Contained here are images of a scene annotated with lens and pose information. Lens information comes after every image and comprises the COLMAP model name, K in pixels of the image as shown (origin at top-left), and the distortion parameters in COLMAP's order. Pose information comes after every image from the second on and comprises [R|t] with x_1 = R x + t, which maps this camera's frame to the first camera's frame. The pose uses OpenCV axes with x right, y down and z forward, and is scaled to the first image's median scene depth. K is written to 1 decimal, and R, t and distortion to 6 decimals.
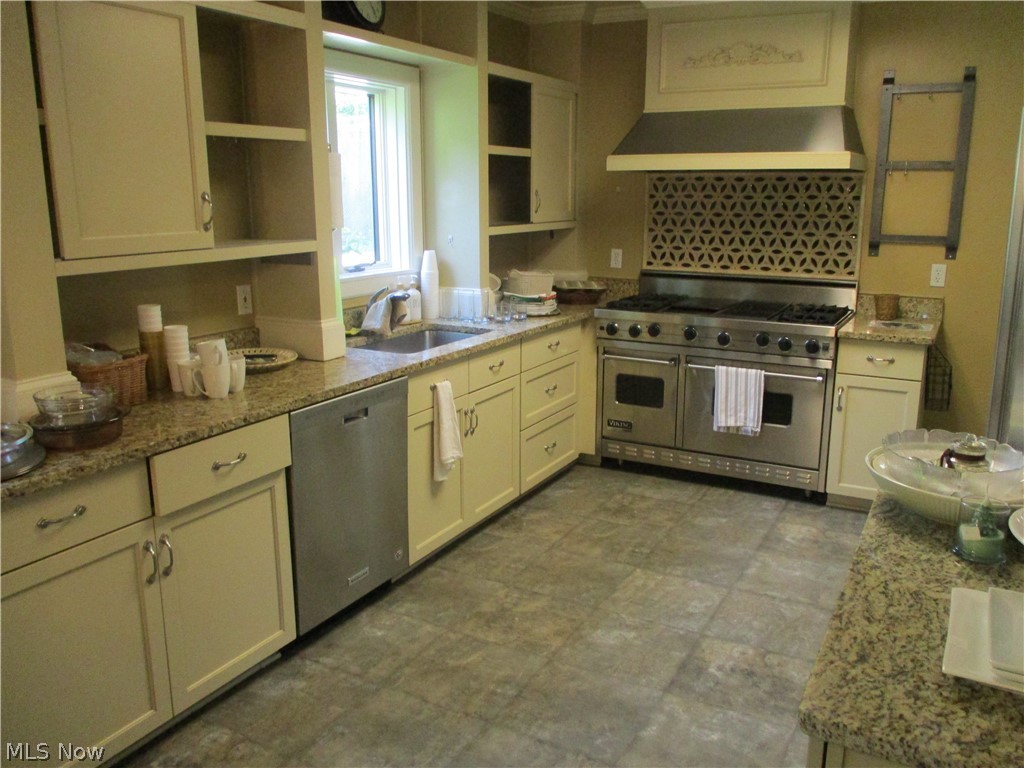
lens RADIAL K [[856.1, 0, 521.0], [0, 856.1, 381.7], [0, 0, 1]] dist [-0.029045, 0.008112]
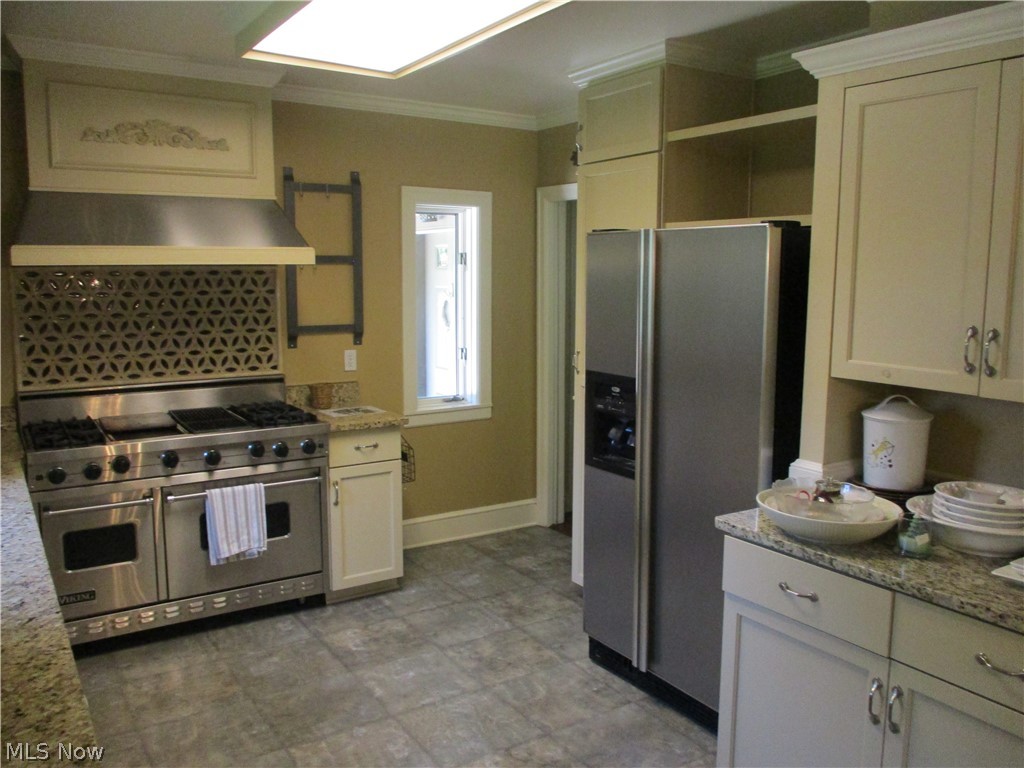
lens RADIAL K [[856.1, 0, 527.1], [0, 856.1, 383.7], [0, 0, 1]] dist [-0.029045, 0.008112]
pose [[0.474505, -0.123057, 0.871609, -0.342836], [0.194467, 0.980369, 0.032544, -0.087004], [-0.858503, 0.154057, 0.489120, 0.284203]]
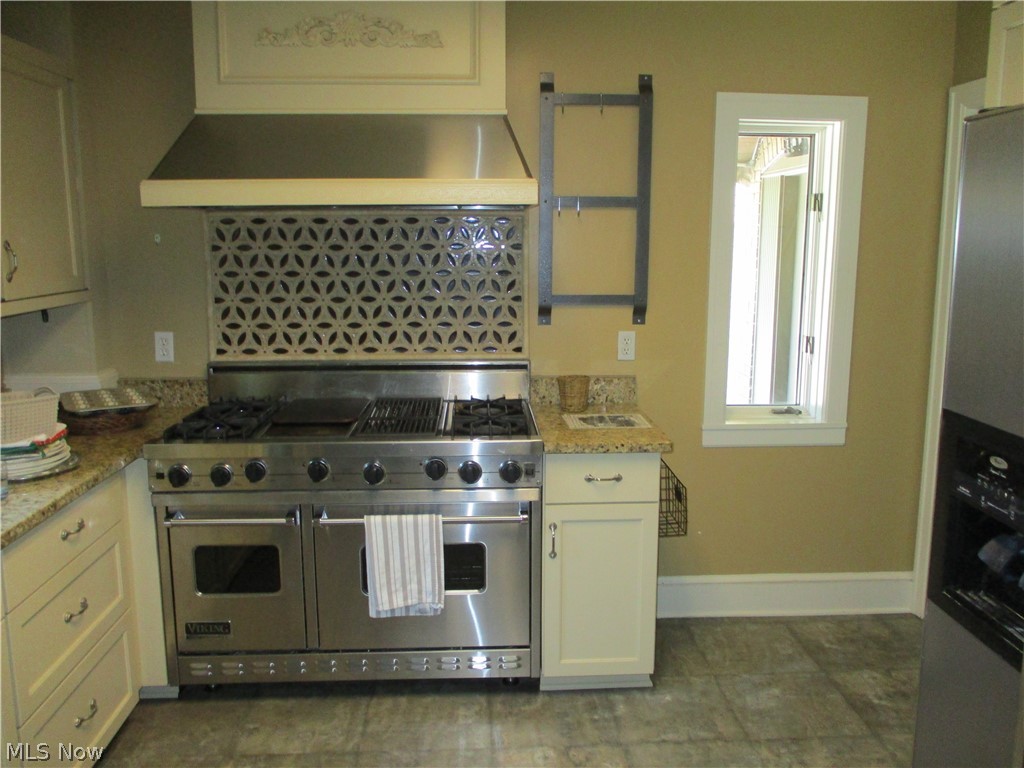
lens RADIAL K [[856.1, 0, 516.7], [0, 856.1, 378.0], [0, 0, 1]] dist [-0.029045, 0.008112]
pose [[0.854326, -0.090140, 0.511861, 0.012184], [0.117978, 0.992771, -0.022084, -0.090129], [-0.506170, 0.079255, 0.858784, 0.391030]]
